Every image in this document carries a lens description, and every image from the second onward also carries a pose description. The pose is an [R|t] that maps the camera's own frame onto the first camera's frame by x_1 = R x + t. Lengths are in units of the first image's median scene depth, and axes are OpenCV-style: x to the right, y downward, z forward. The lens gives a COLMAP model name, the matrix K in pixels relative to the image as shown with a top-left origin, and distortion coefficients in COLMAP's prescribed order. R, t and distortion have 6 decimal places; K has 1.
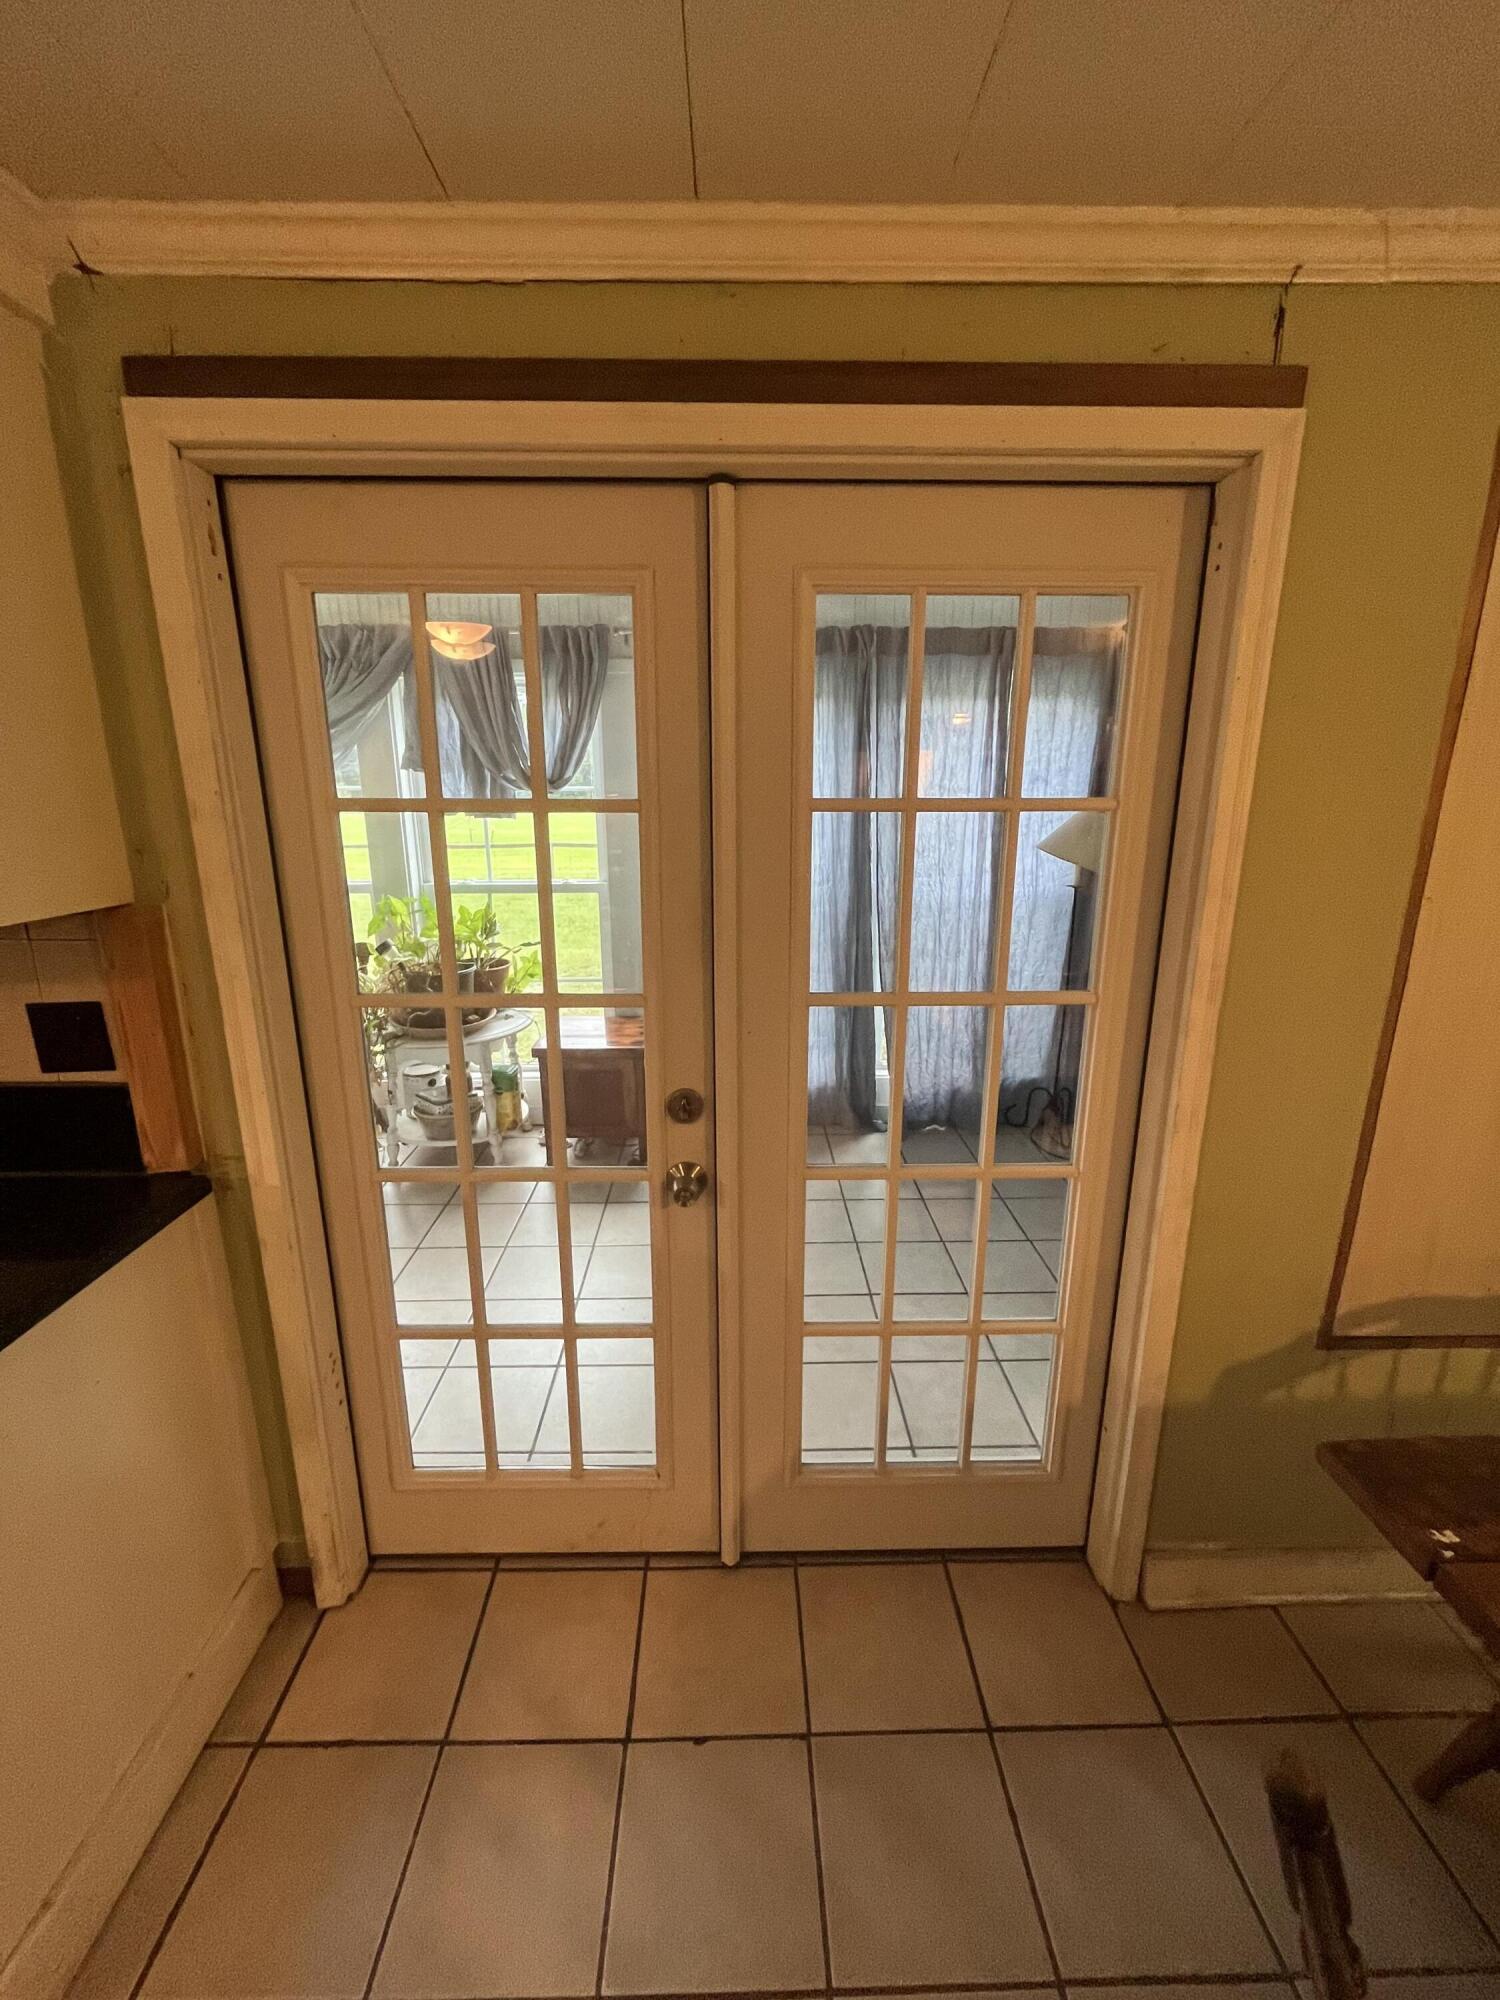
lens RADIAL K [[811.8, 0, 755.4], [0, 811.8, 993.4], [0, 0, 1]] dist [-0.000195, -0.001223]
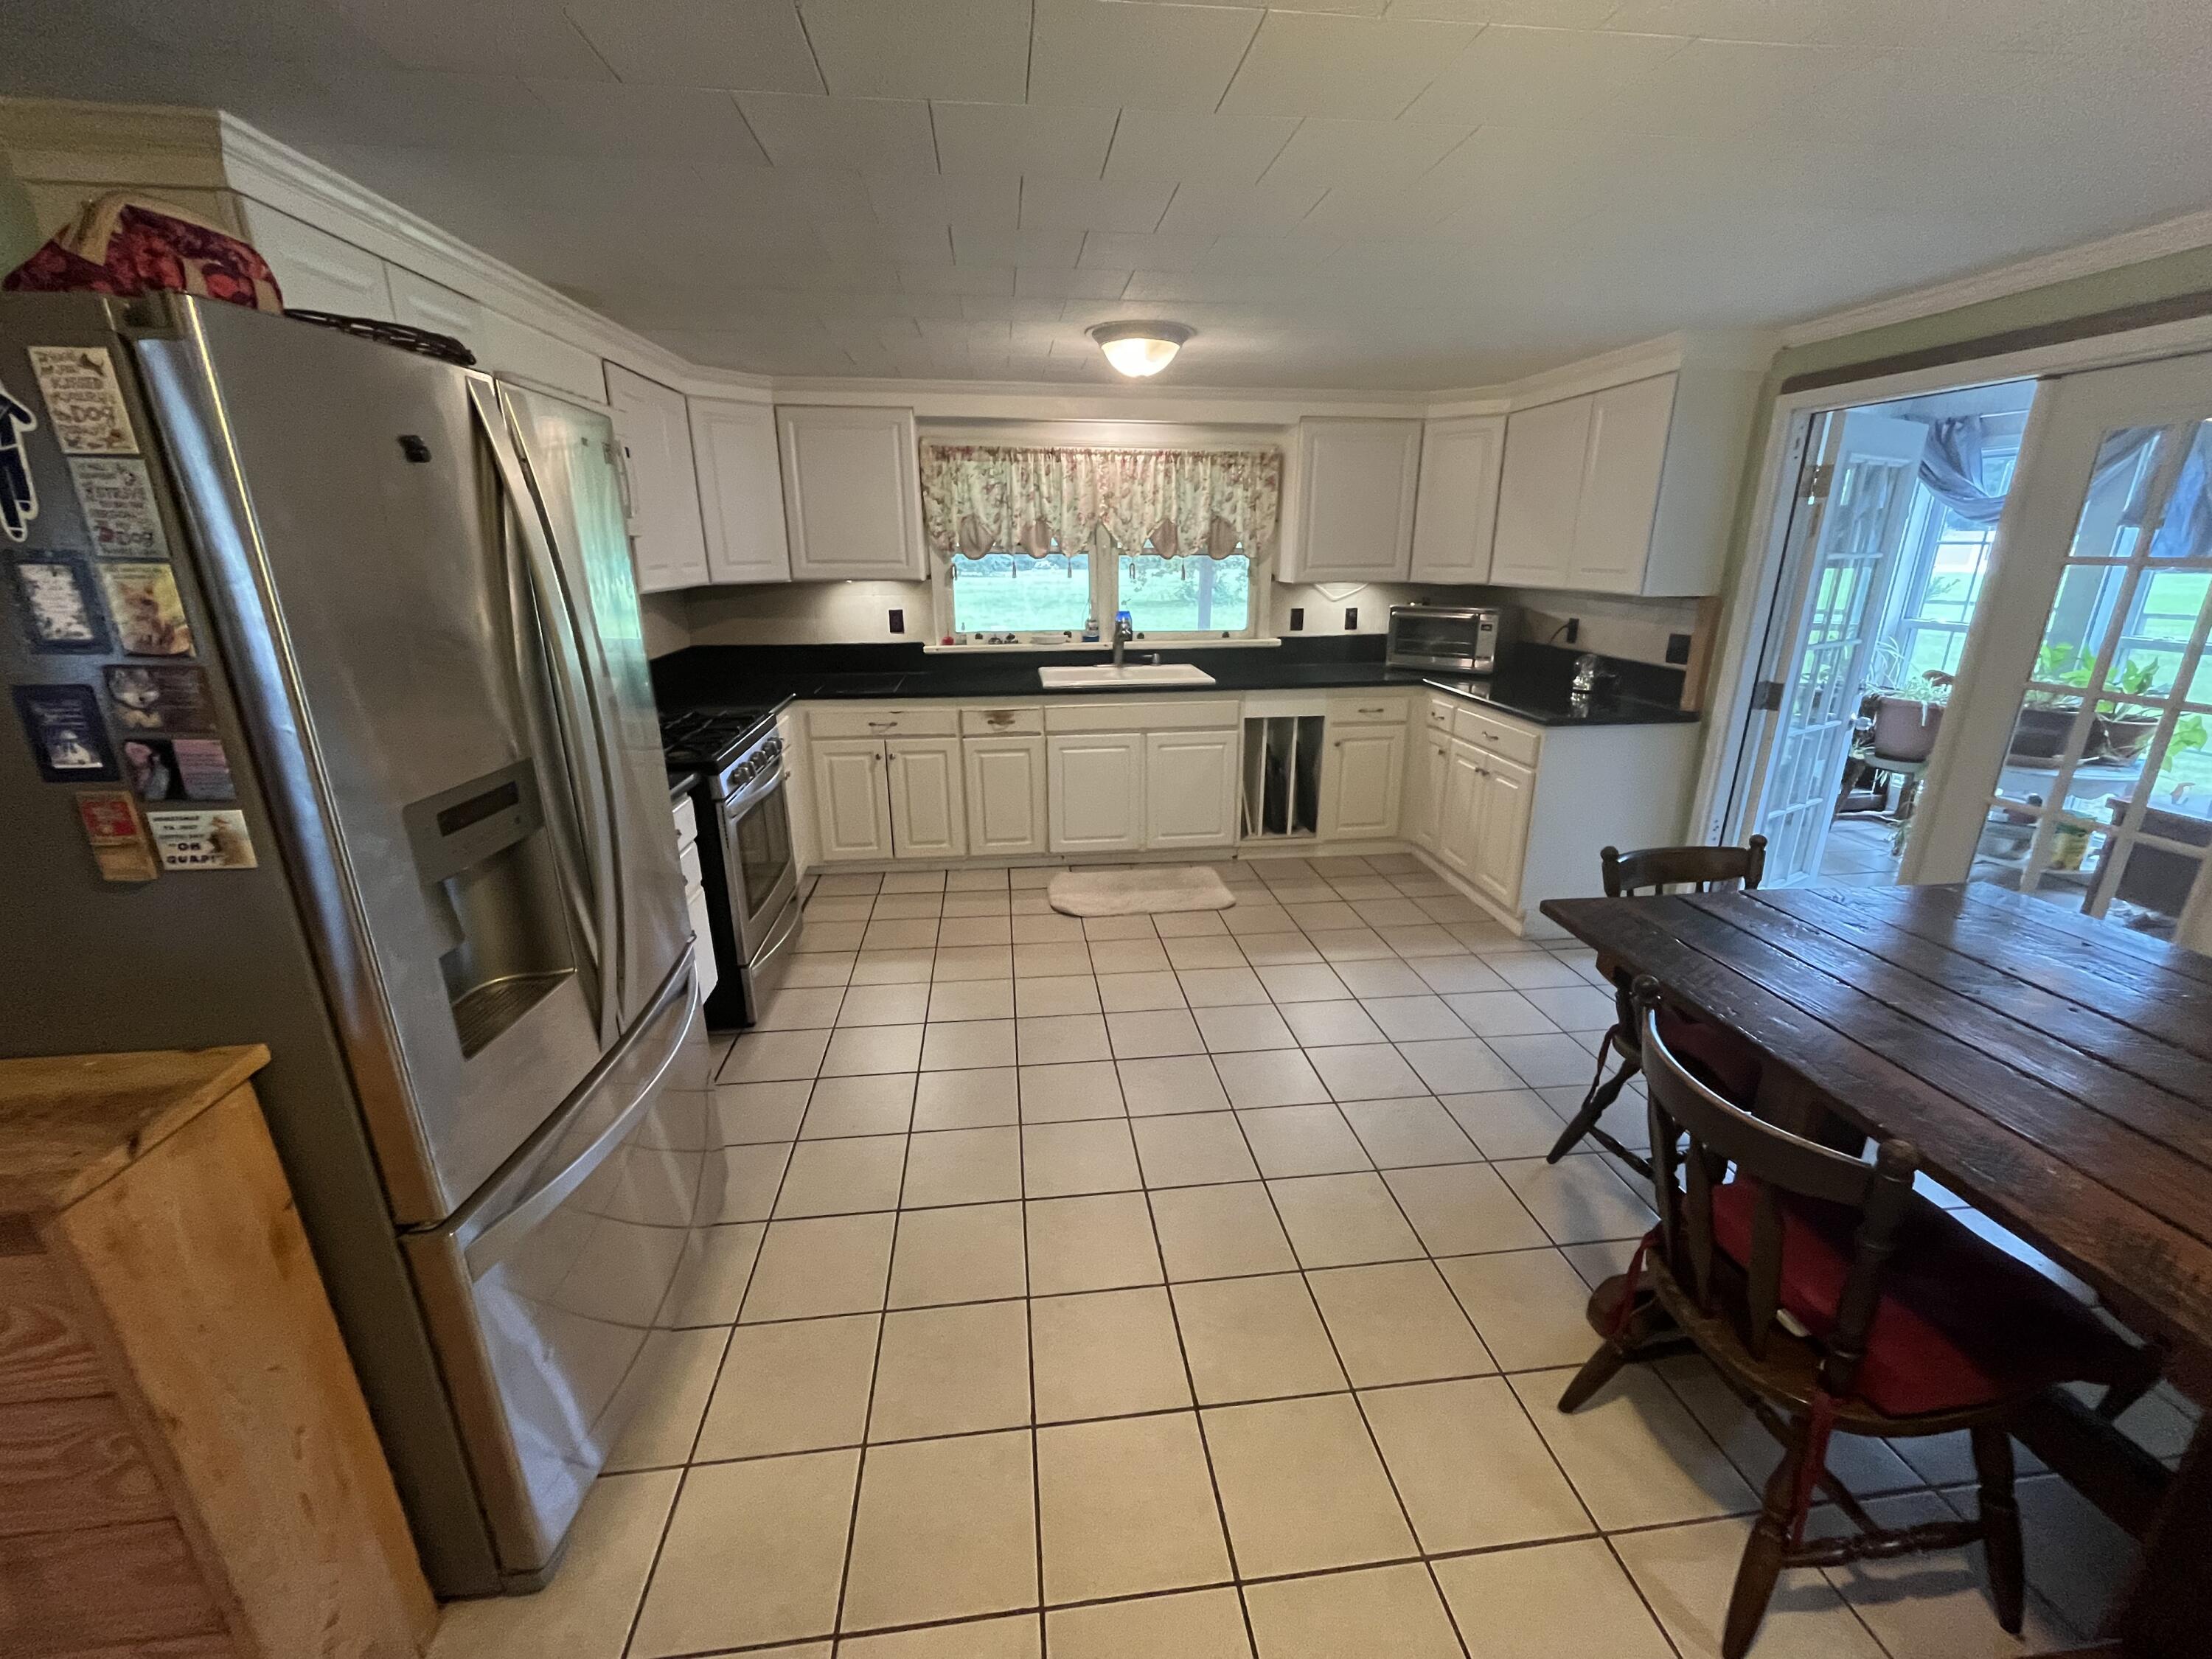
lens RADIAL K [[897.8, 0, 1107.0], [0, 897.8, 837.9], [0, 0, 1]] dist [-0.000195, -0.001223]
pose [[0.093603, 0.312834, -0.945184, 1.775122], [-0.235983, 0.929271, 0.284197, 0.220583], [0.967239, 0.196446, 0.160806, -1.035063]]
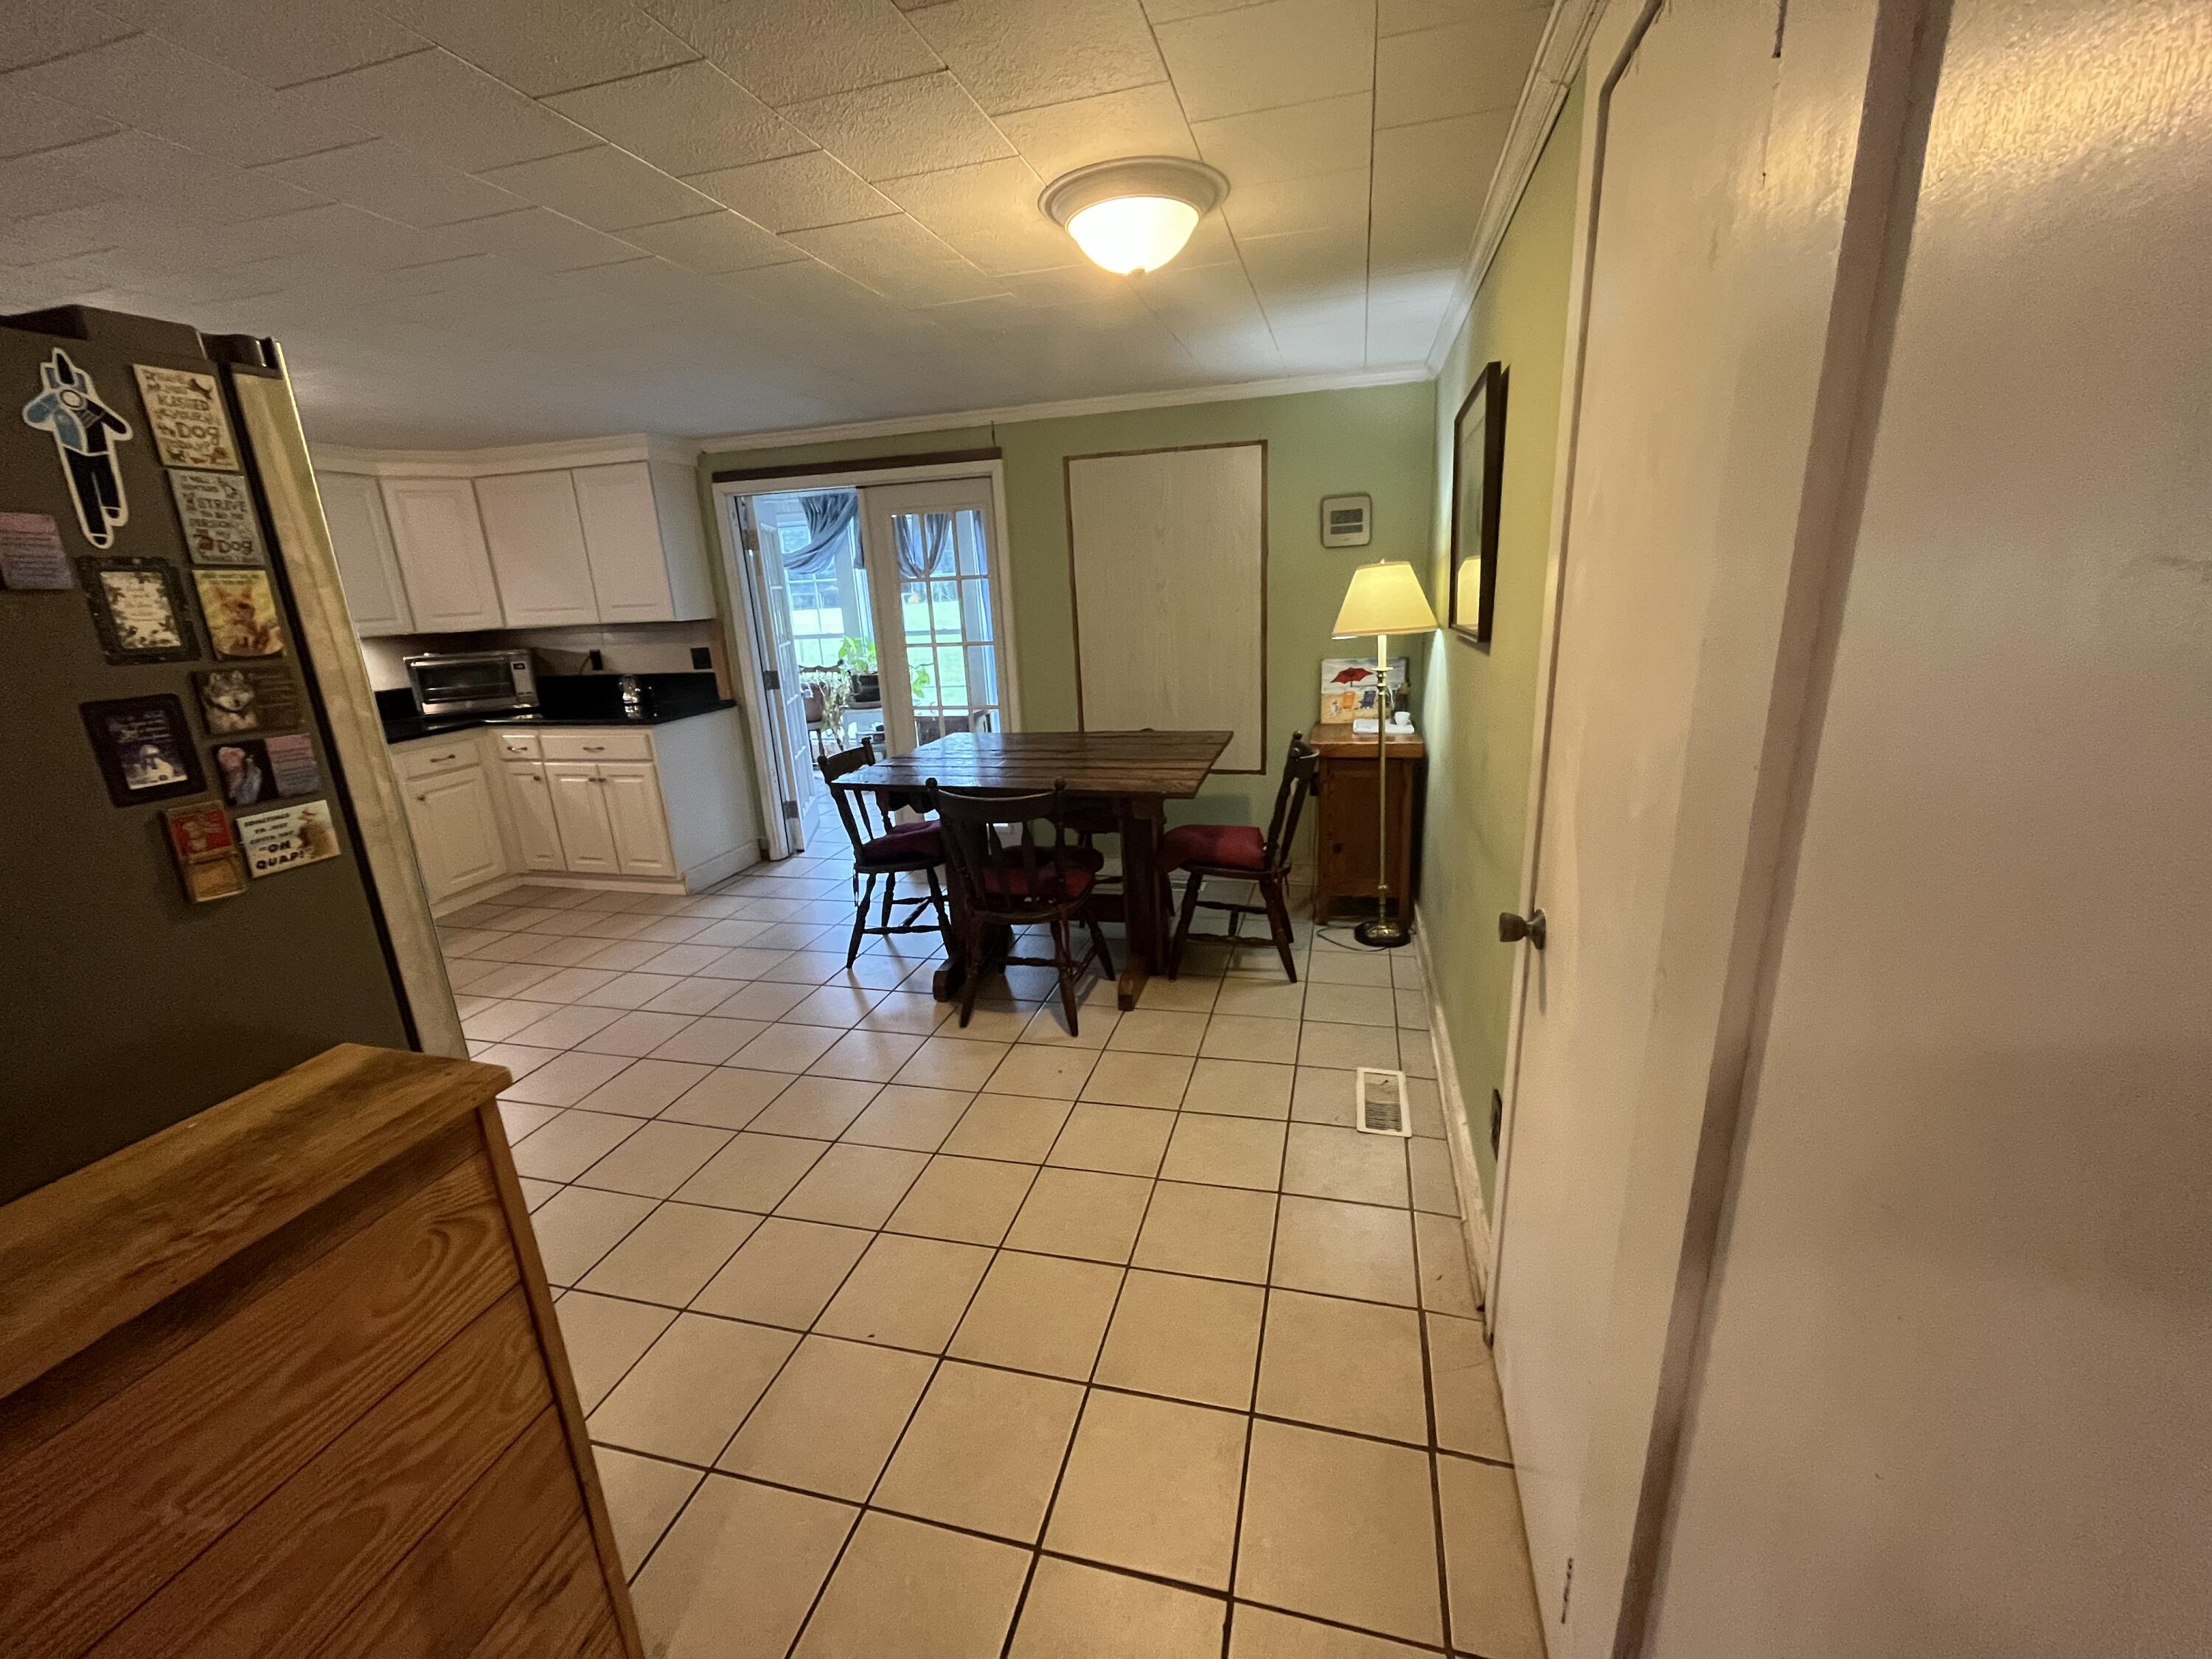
lens RADIAL K [[897.8, 0, 1097.1], [0, 897.8, 828.1], [0, 0, 1]] dist [-0.000195, -0.001223]
pose [[0.955598, 0.038896, -0.292093, 1.881665], [-0.026662, 0.998597, 0.045750, 0.544072], [0.293463, -0.035931, 0.955295, -2.151611]]
